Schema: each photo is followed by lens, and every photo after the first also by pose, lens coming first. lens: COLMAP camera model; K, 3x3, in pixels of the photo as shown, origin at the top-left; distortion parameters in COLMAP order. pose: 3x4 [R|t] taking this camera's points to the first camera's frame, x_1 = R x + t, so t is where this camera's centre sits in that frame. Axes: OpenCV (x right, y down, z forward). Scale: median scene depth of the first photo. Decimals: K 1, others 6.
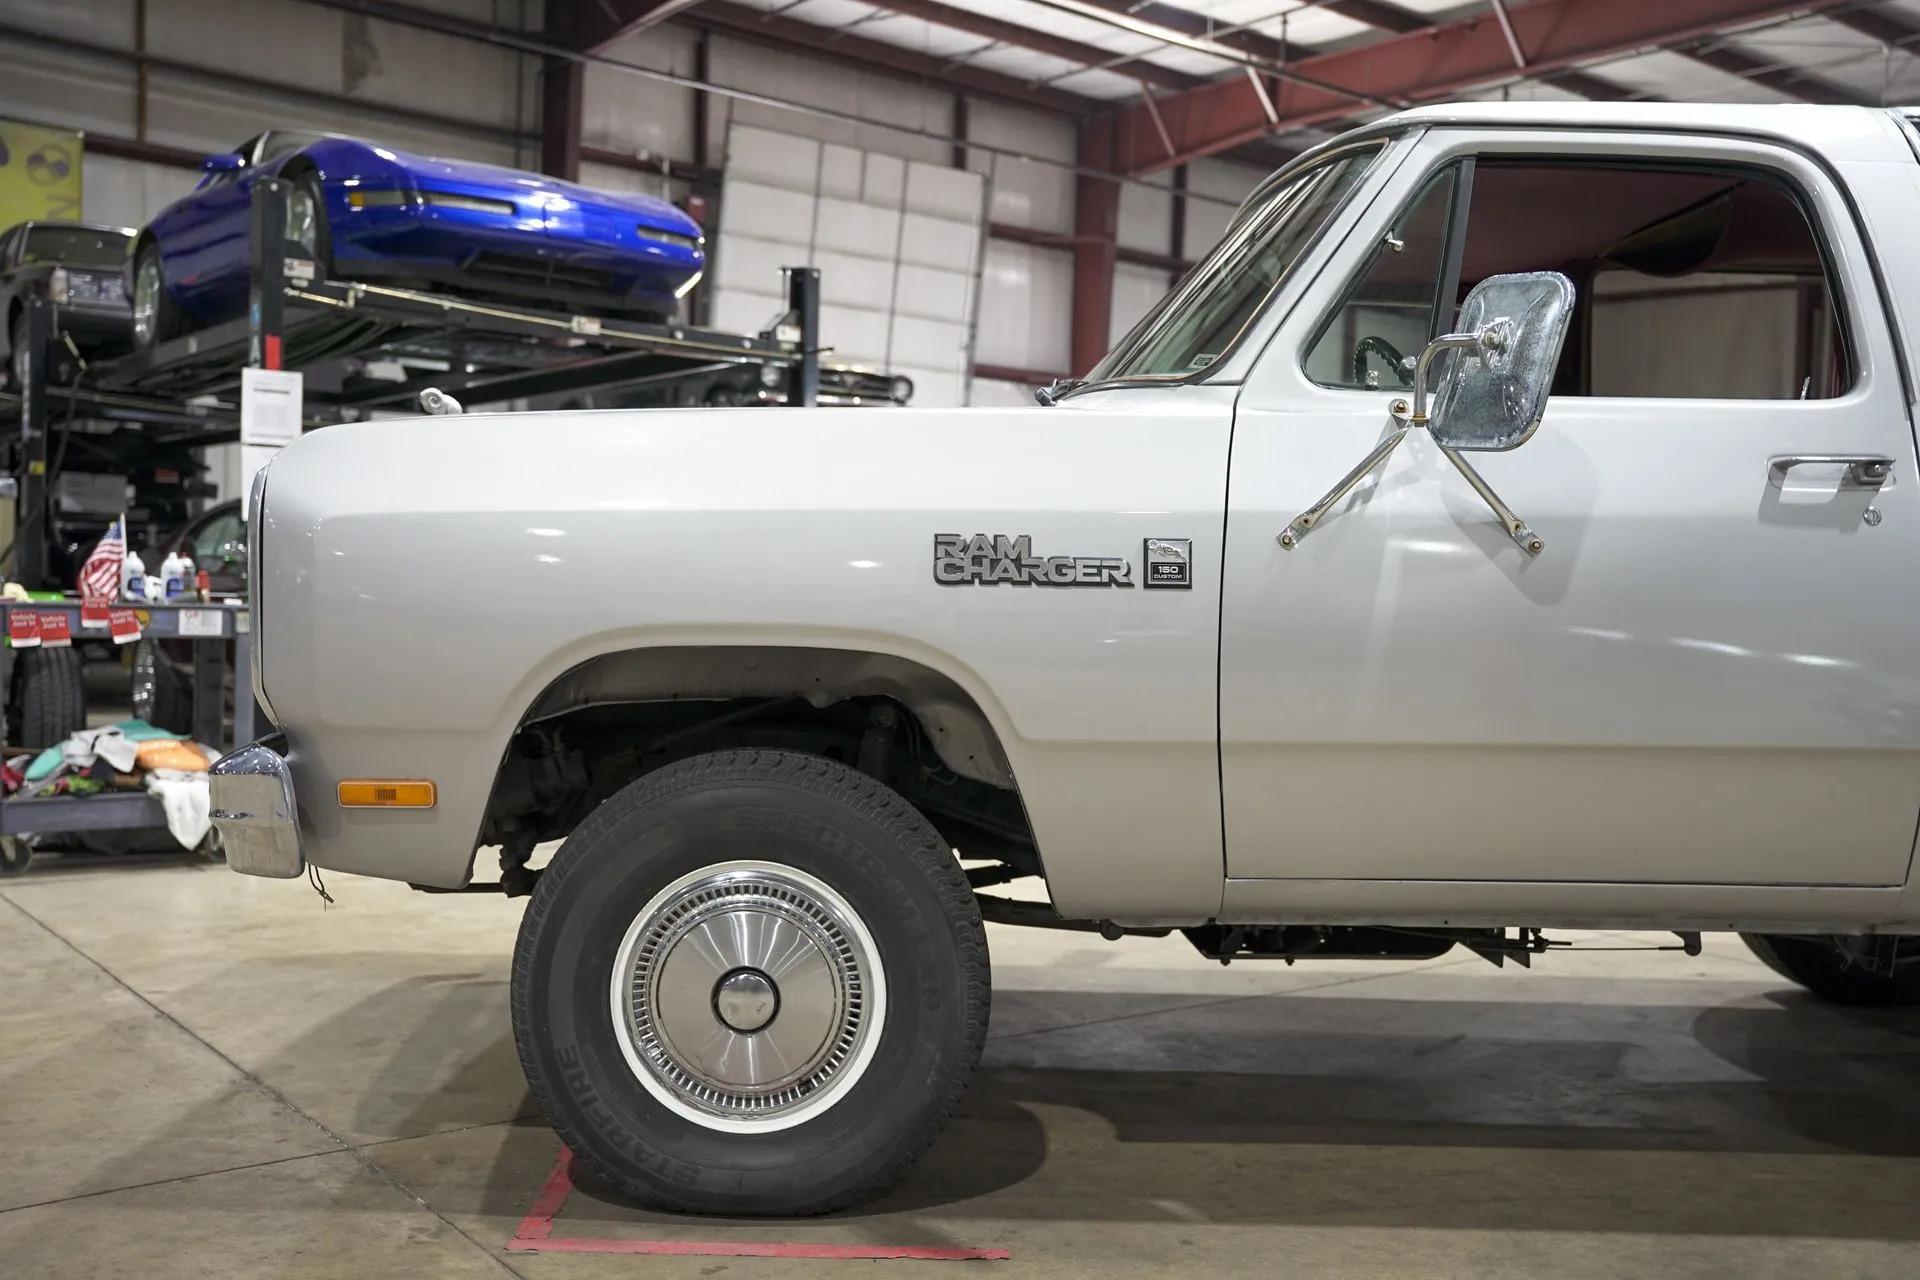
lens RADIAL K [[1801.9, 0, 960.0], [0, 1801.9, 640.0], [0, 0, 1]] dist [-0.011153, 0.126548]
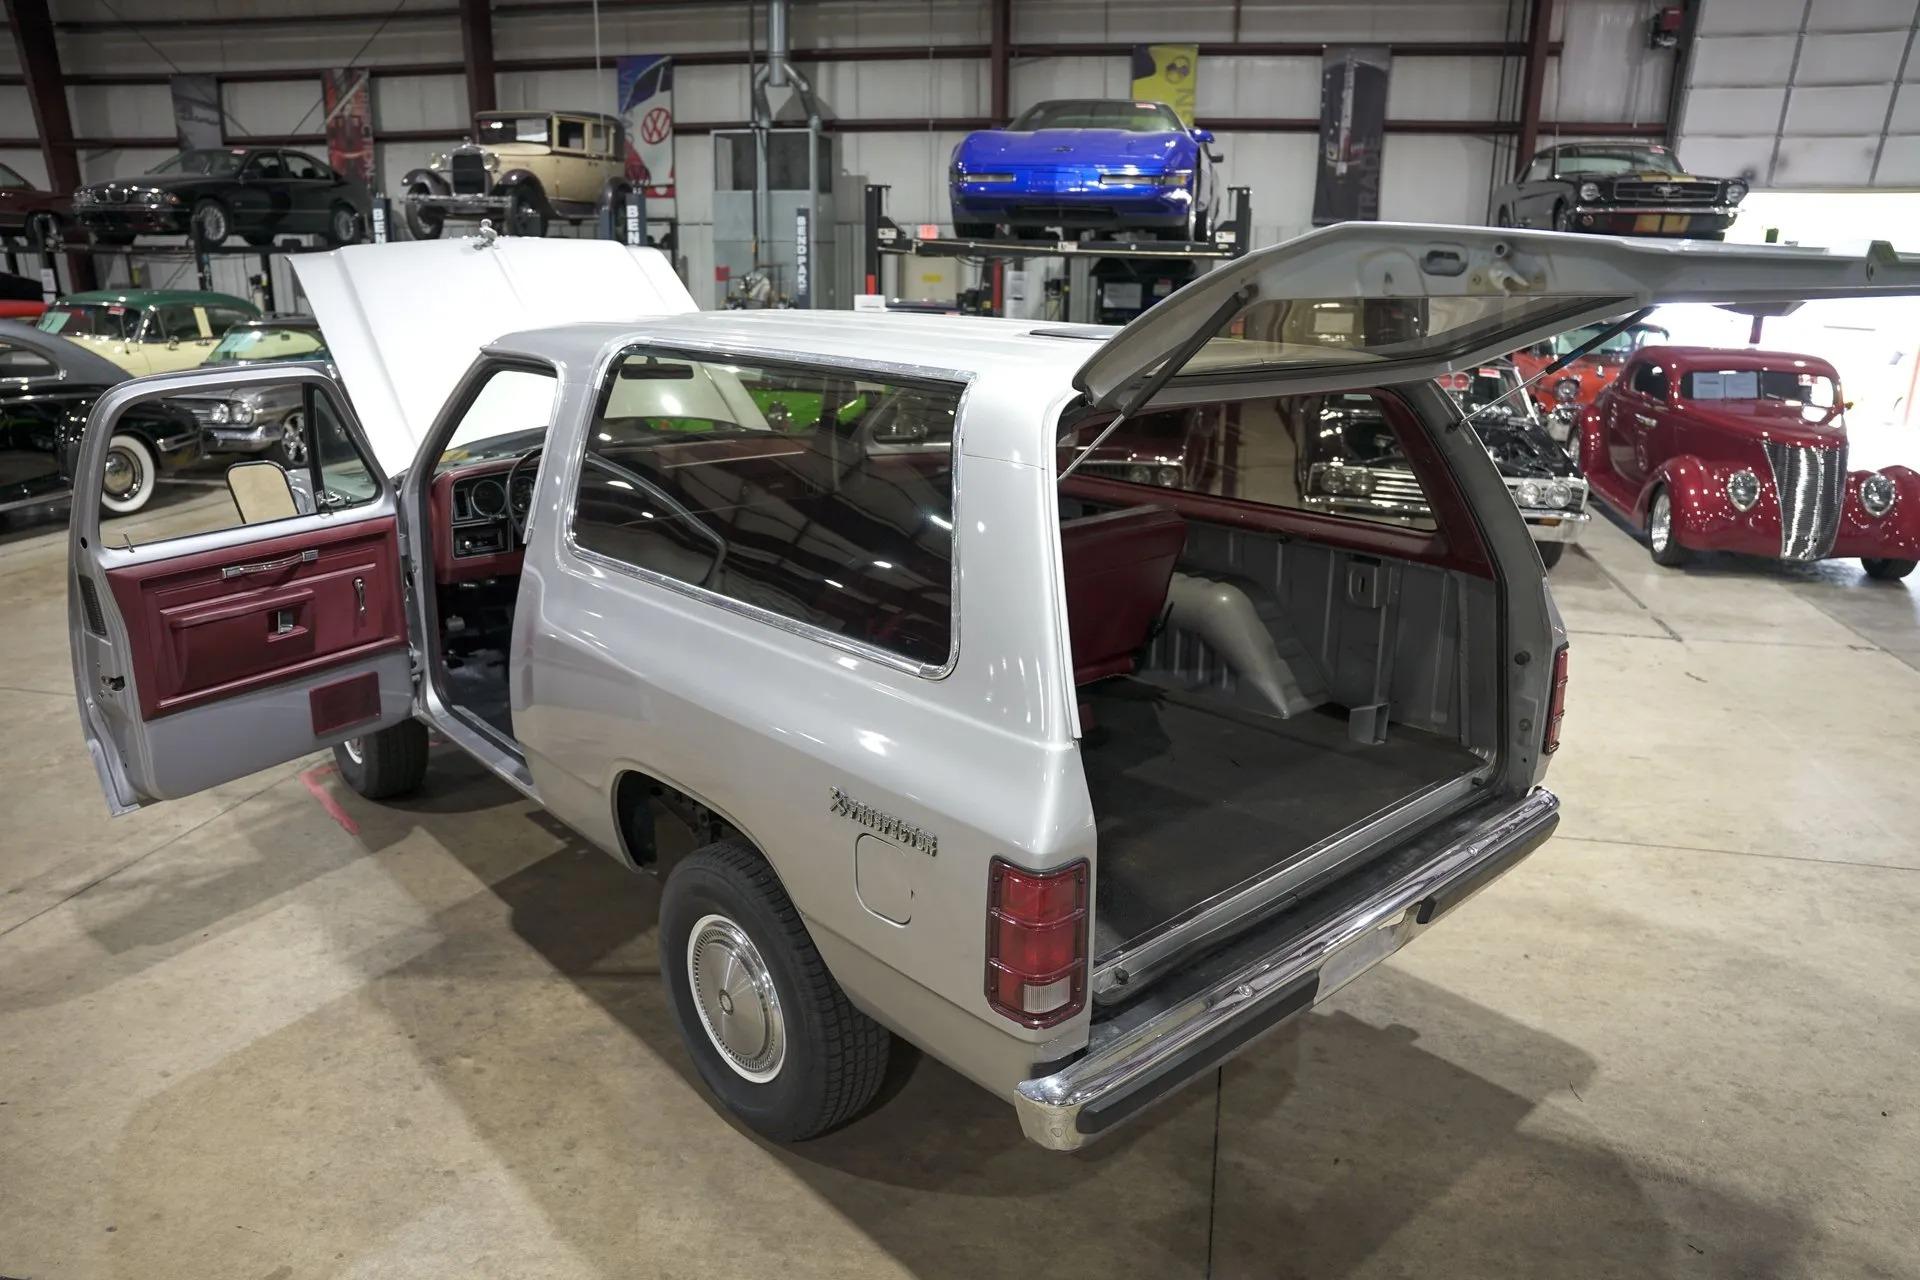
lens RADIAL K [[1320.2, 0, 964.9], [0, 1320.2, 642.3], [0, 0, 1]] dist [-0.138484, 0.112180]
pose [[0.640844, 0.200277, -0.741085, 0.682669], [-0.009807, 0.967426, 0.252965, -0.140831], [0.767608, -0.154843, 0.621933, 0.209931]]
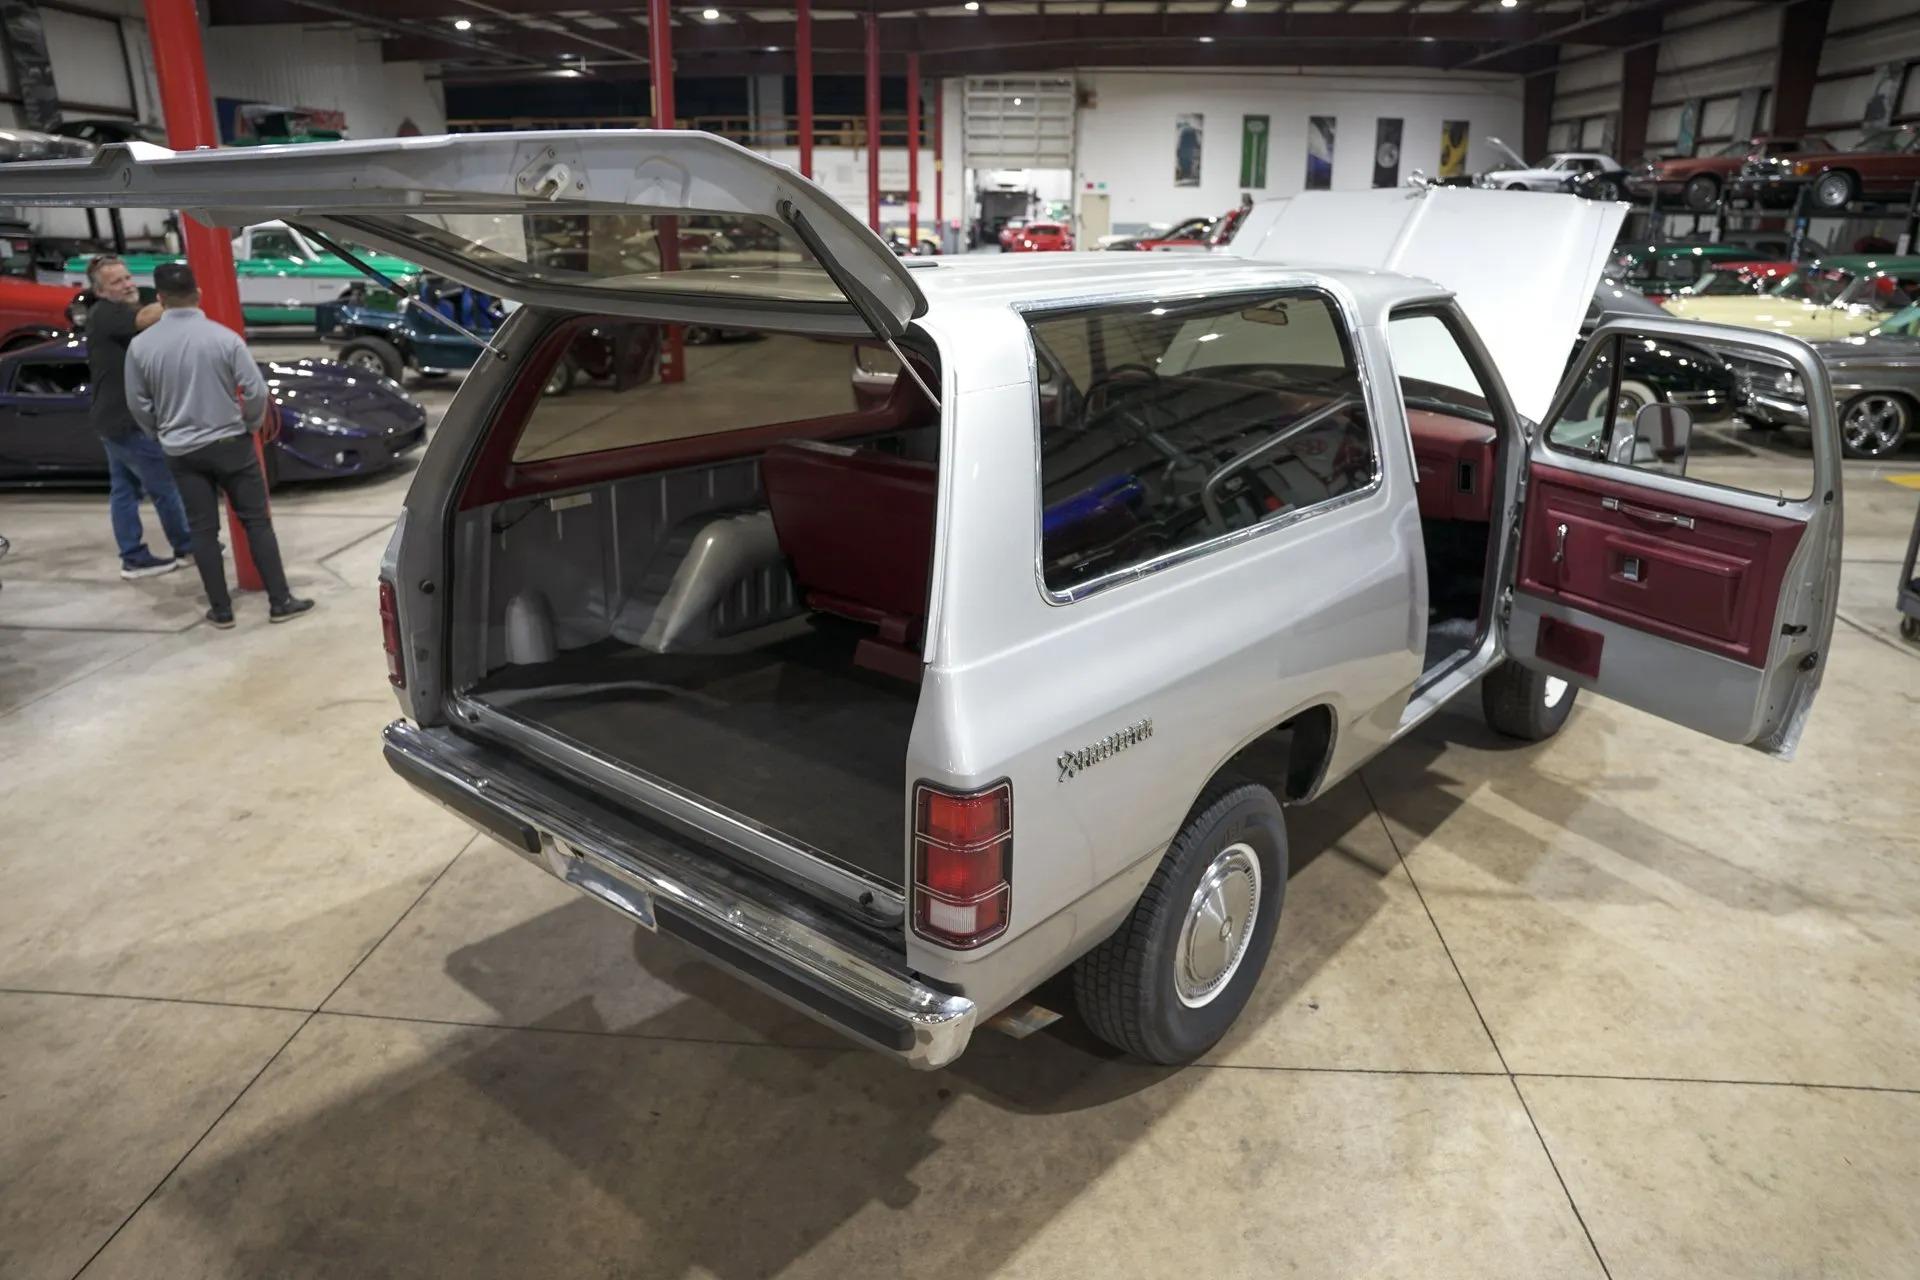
lens RADIAL K [[1320.2, 0, 964.9], [0, 1320.2, 642.3], [0, 0, 1]] dist [-0.138484, 0.112180]
pose [[-0.671064, 0.206558, -0.712044, 0.679865], [-0.044720, 0.947380, 0.316973, -0.150269], [0.740050, 0.244552, -0.626515, 0.847916]]
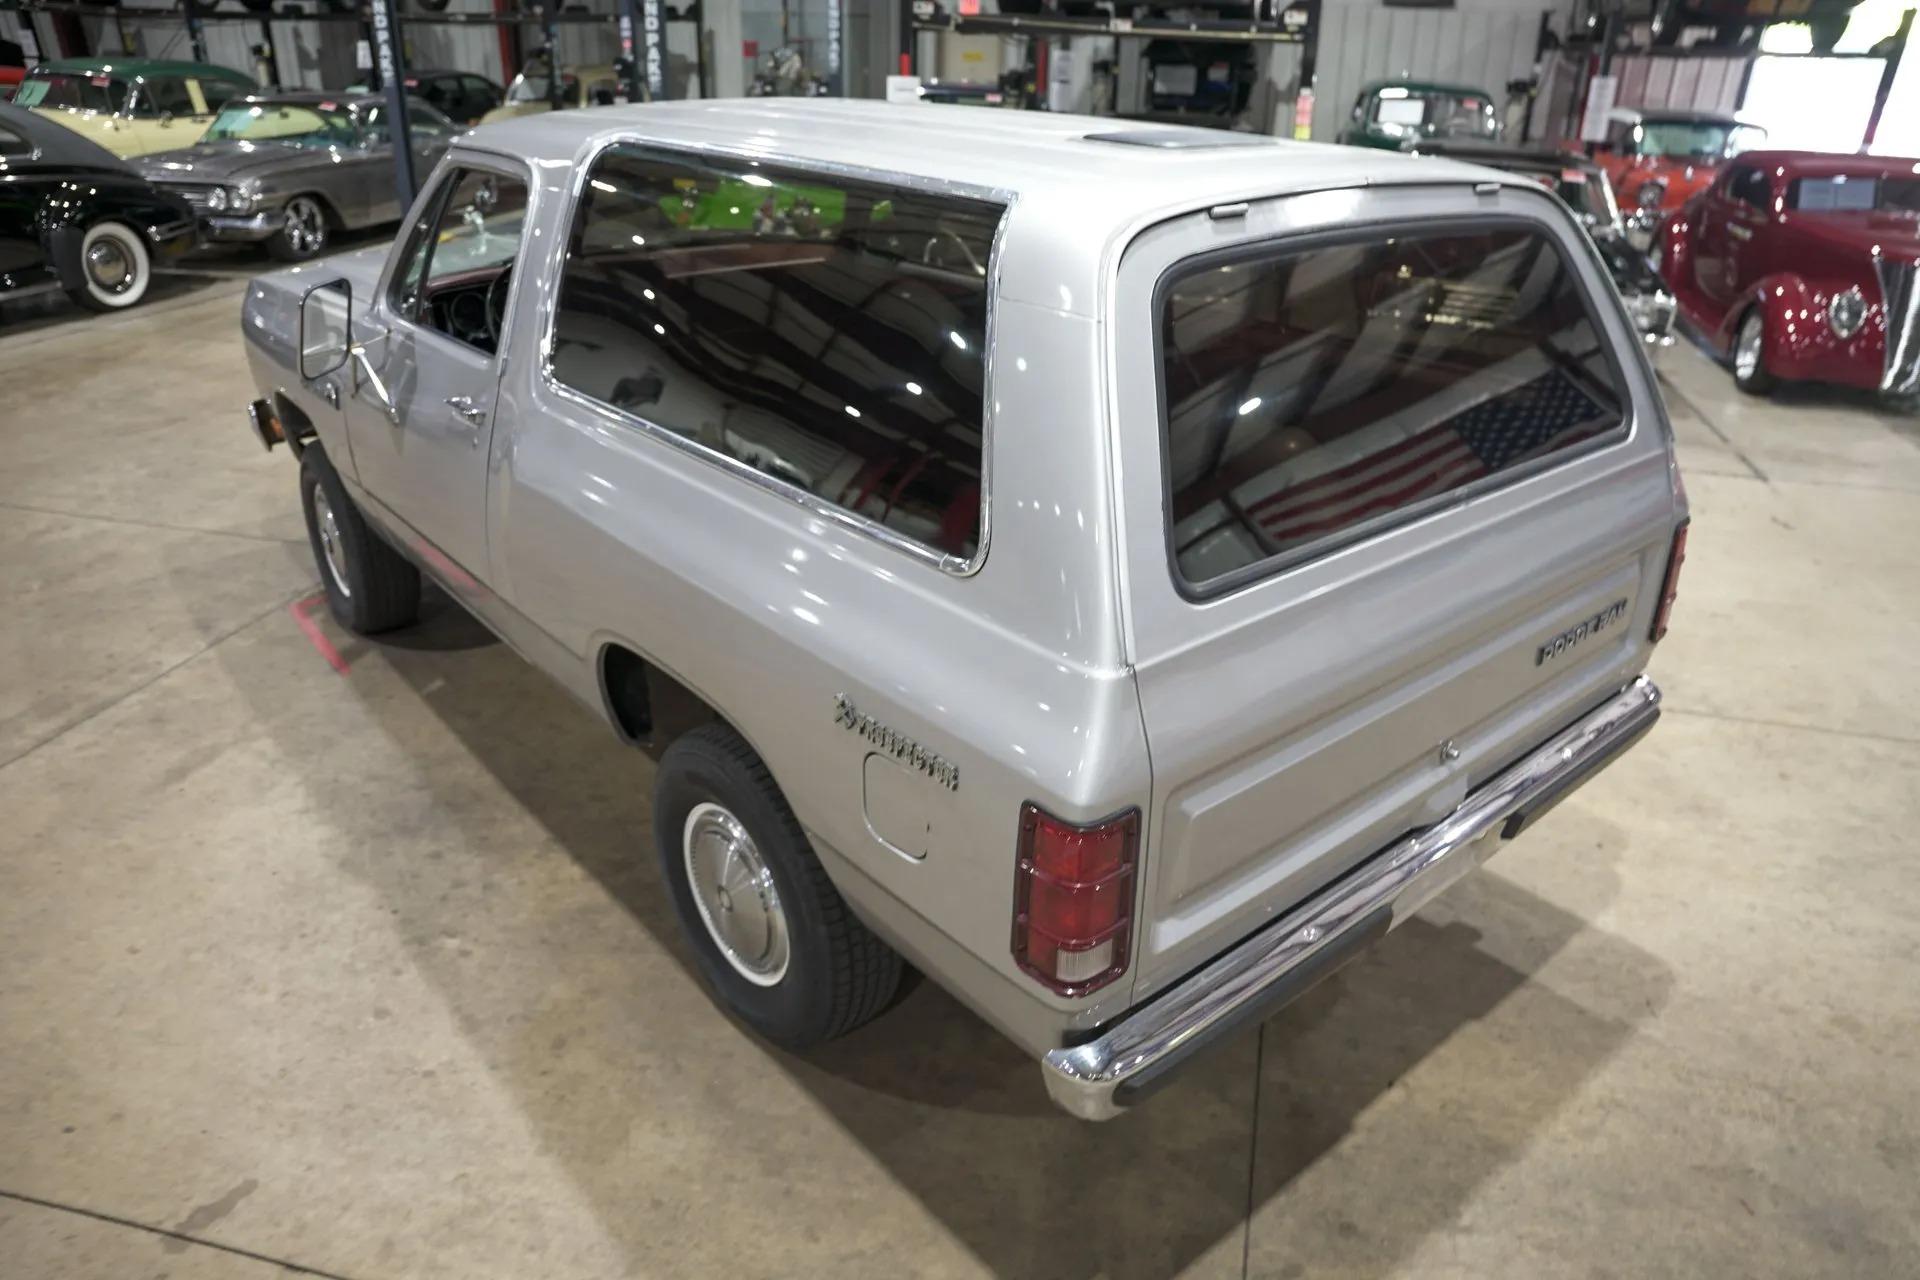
lens RADIAL K [[1317.8, 0, 968.1], [0, 1317.8, 638.2], [0, 0, 1]] dist [-0.144055, 0.116572]
pose [[0.619240, 0.325399, -0.714603, 0.634982], [-0.021821, 0.916869, 0.398592, -0.144698], [0.784898, -0.231231, 0.574862, 0.249727]]
